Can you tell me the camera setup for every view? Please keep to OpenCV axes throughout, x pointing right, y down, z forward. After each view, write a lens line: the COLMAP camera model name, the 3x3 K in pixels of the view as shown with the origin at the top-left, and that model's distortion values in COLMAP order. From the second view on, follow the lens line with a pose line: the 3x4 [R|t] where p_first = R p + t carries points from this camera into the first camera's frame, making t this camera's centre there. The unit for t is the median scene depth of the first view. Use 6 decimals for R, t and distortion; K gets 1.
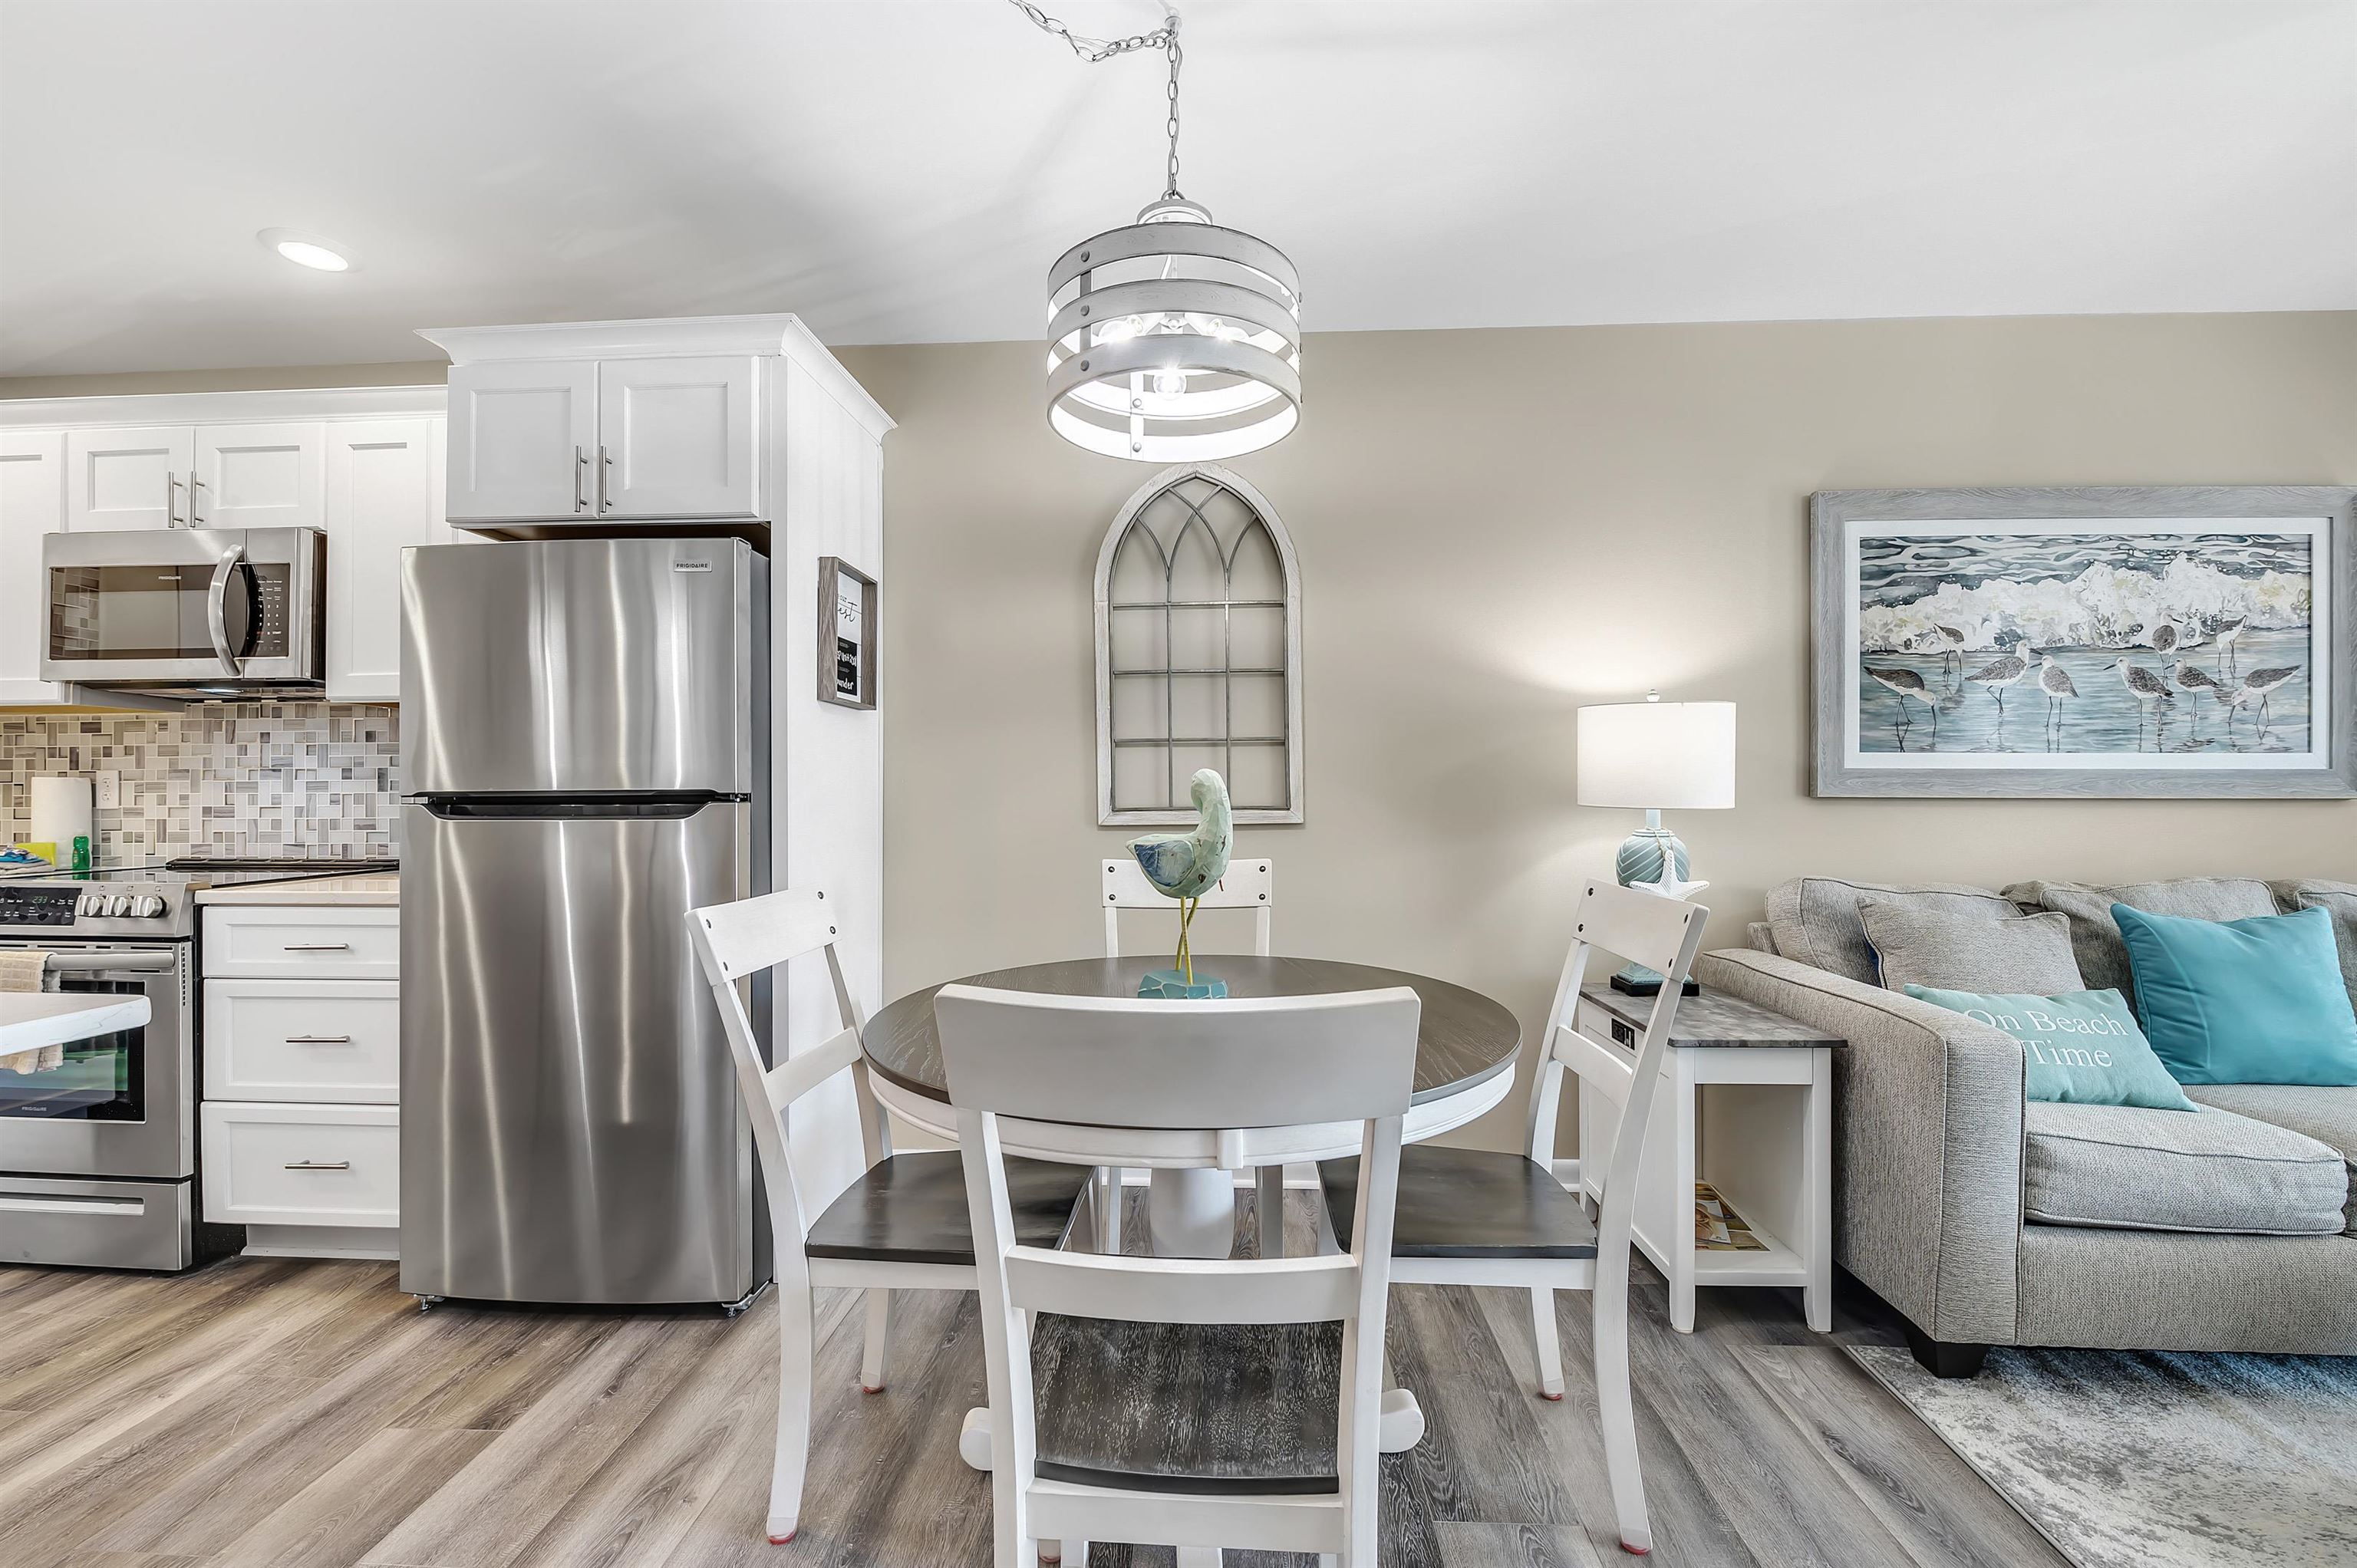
lens RADIAL K [[982.2, 0, 1183.5], [0, 982.2, 784.1], [0, 0, 1]] dist [-0.011141, -0.000517]
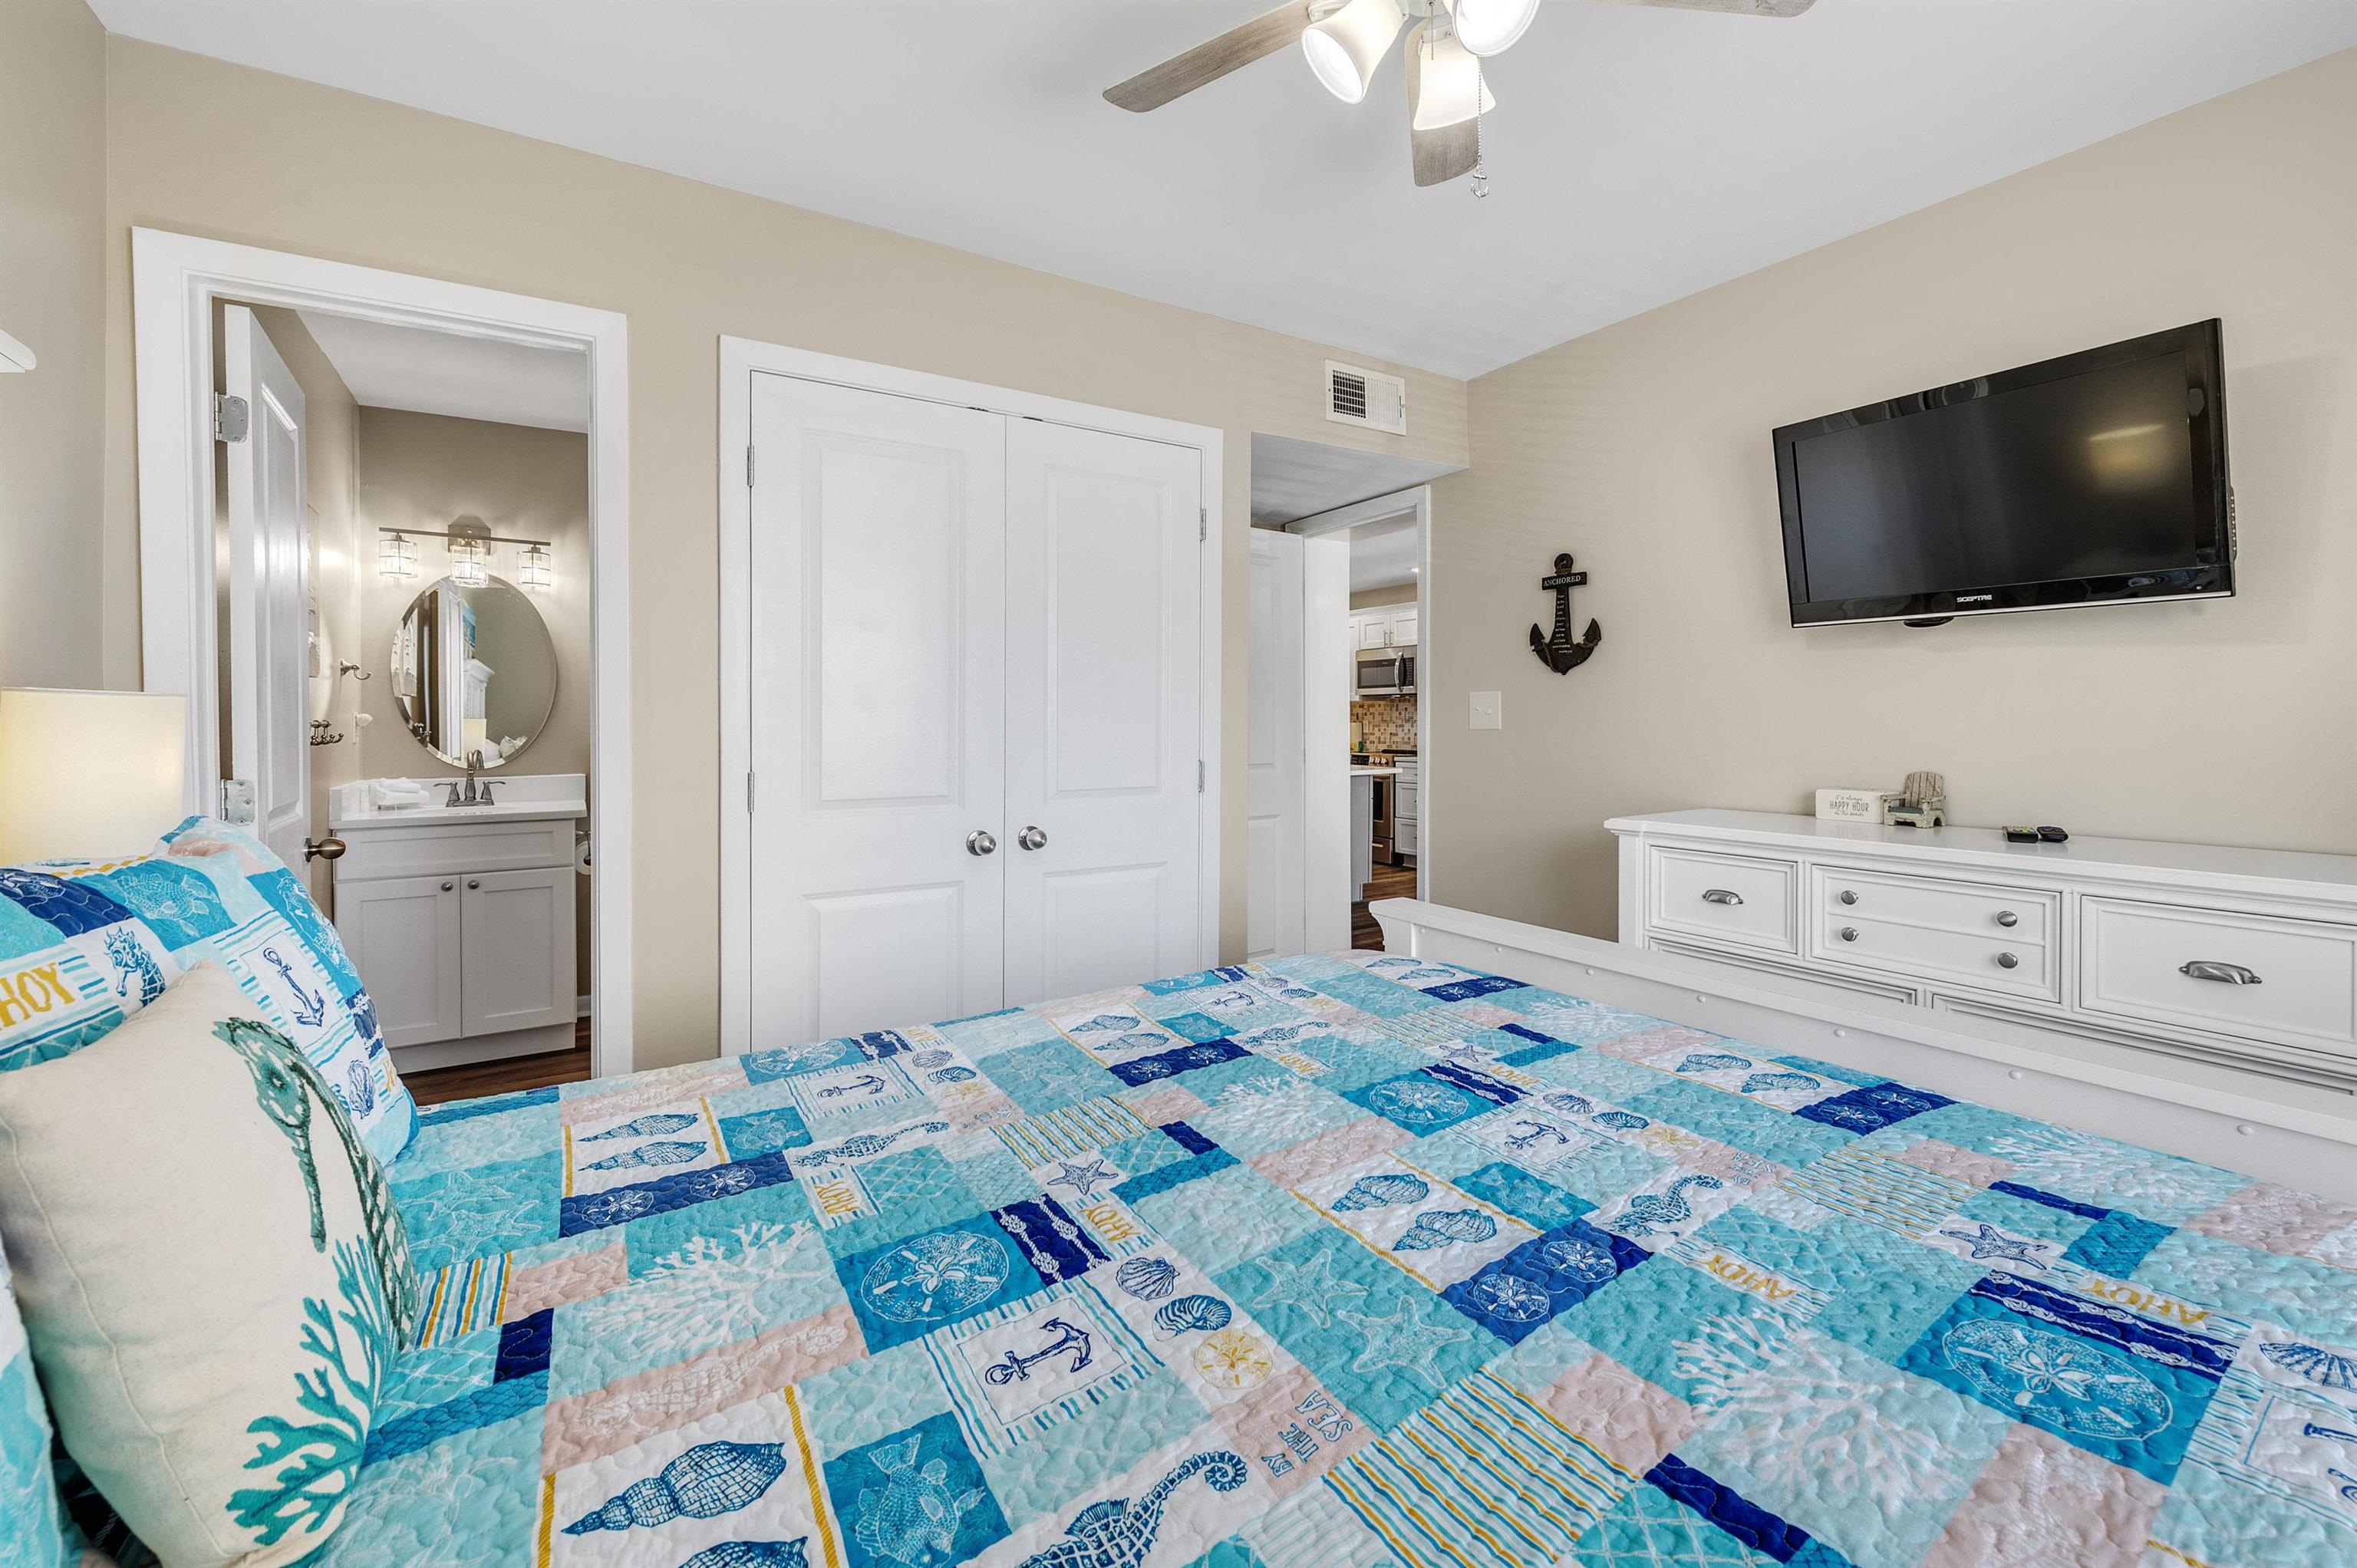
lens RADIAL K [[961.9, 0, 1188.8], [0, 961.9, 723.3], [0, 0, 1]] dist [-0.008143, -0.000557]
pose [[0.580570, 0.005617, -0.814191, 1.151683], [0.009532, 0.999861, 0.013694, -0.056701], [0.814155, -0.015711, 0.580436, -1.351882]]
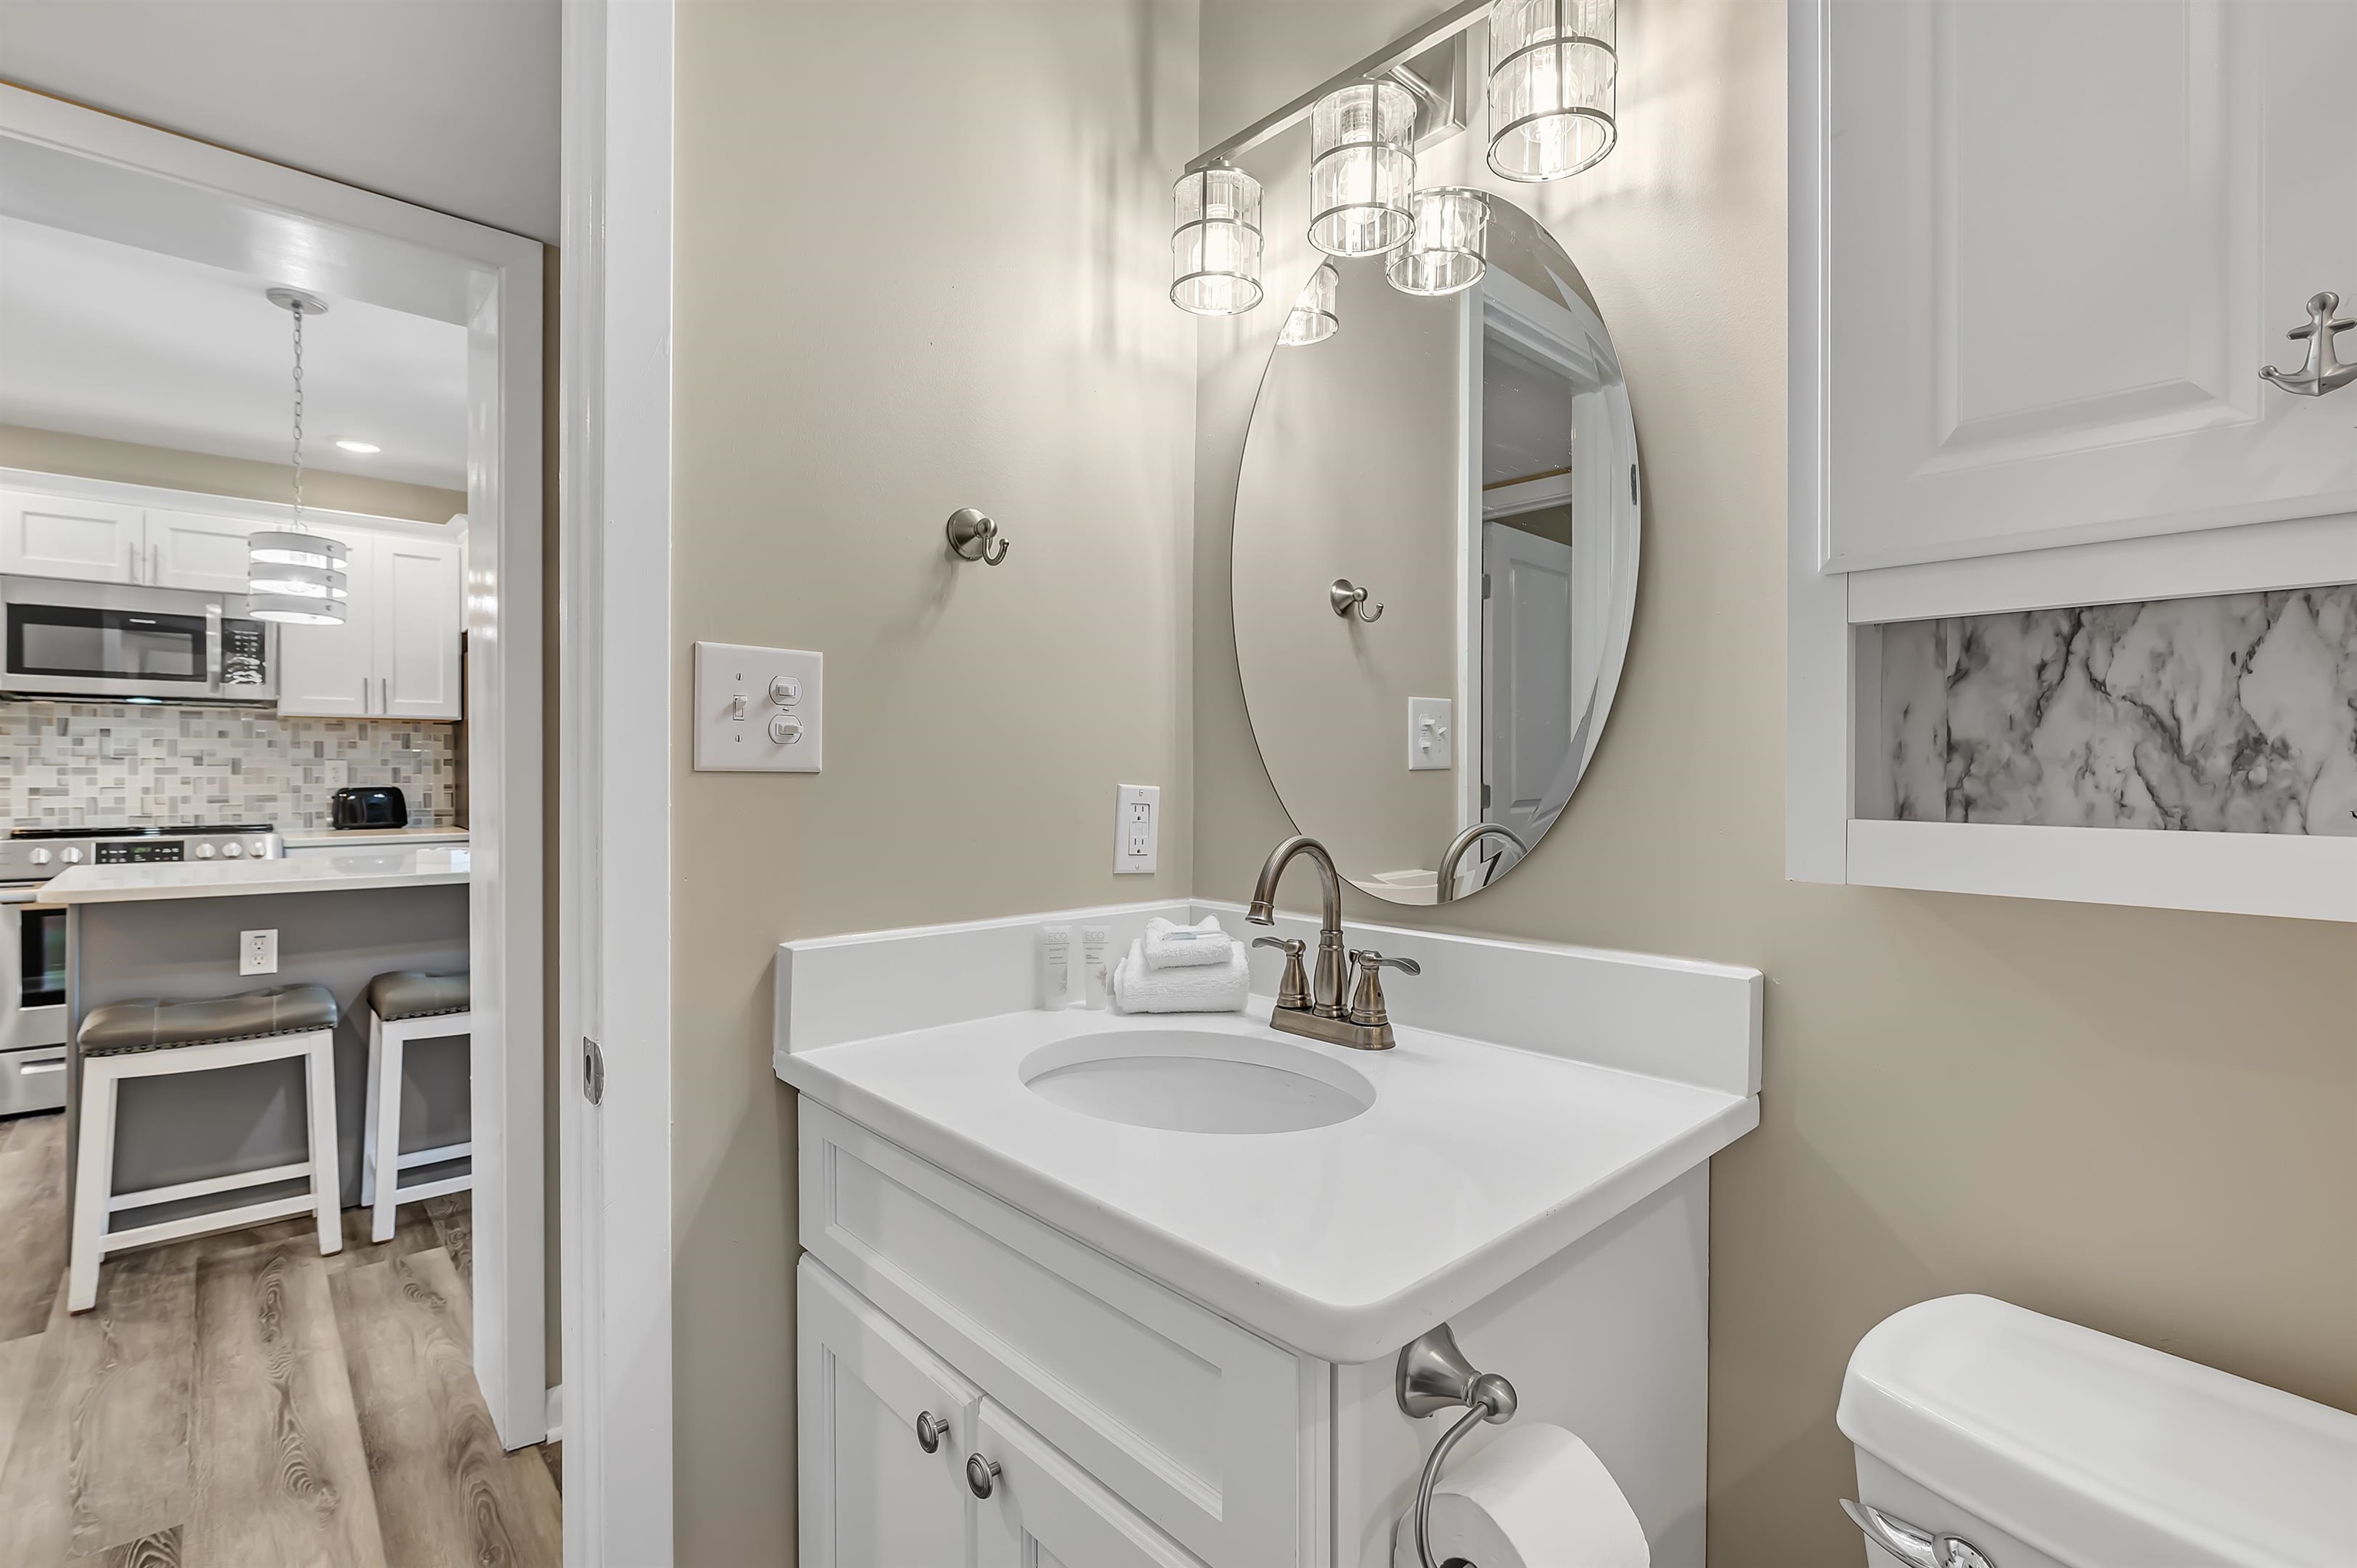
lens RADIAL K [[1075.1, 0, 1211.4], [0, 1075.1, 773.7], [0, 0, 1]] dist [-0.006328, -0.000940]
pose [[0.697558, 0.001052, 0.716528, -1.023204], [-0.009899, 0.999918, 0.008169, -0.021672], [-0.716460, -0.012791, 0.697510, -1.102301]]
